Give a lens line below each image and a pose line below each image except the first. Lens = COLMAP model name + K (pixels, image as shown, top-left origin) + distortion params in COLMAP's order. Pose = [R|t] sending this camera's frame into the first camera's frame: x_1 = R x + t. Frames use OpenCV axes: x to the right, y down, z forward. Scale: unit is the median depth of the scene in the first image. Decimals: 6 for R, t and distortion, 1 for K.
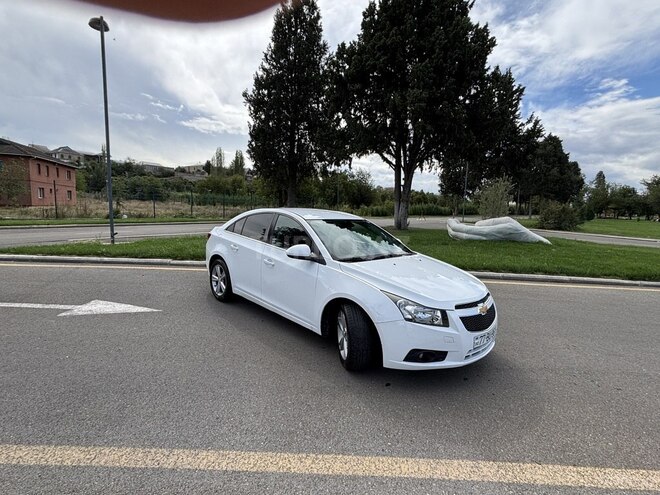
lens RADIAL K [[332.4, 0, 330.0], [0, 332.4, 247.5], [0, 0, 1]] dist [-0.000191, -0.000394]
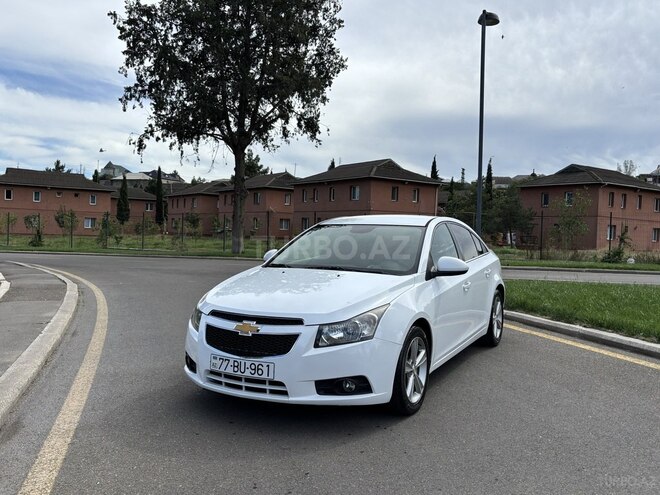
lens RADIAL K [[566.9, 0, 327.3], [0, 566.9, 250.7], [0, 0, 1]] dist [0.010659, 0.009893]
pose [[0.309078, 0.004058, -0.951028, 0.228422], [-0.129454, 0.990863, -0.037844, 0.004504], [0.942185, 0.134811, 0.306779, 0.104017]]
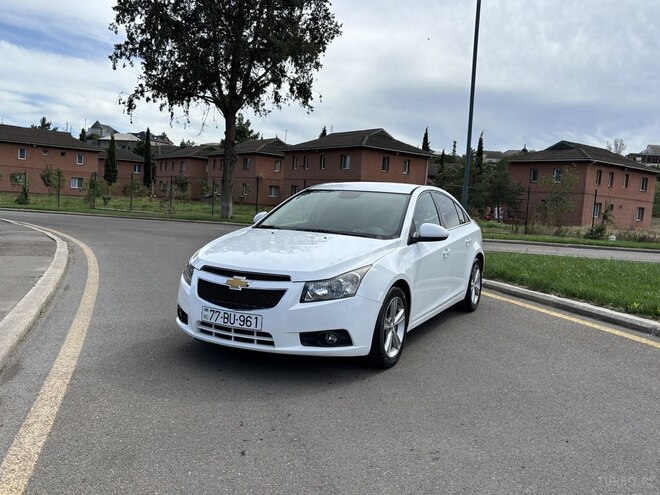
lens RADIAL K [[566.9, 0, 327.3], [0, 566.9, 250.7], [0, 0, 1]] dist [0.010659, 0.009893]
pose [[0.327902, 0.066544, -0.942365, 0.237867], [-0.161765, 0.986738, 0.013390, 0.006956], [0.930759, 0.148051, 0.334318, 0.101581]]
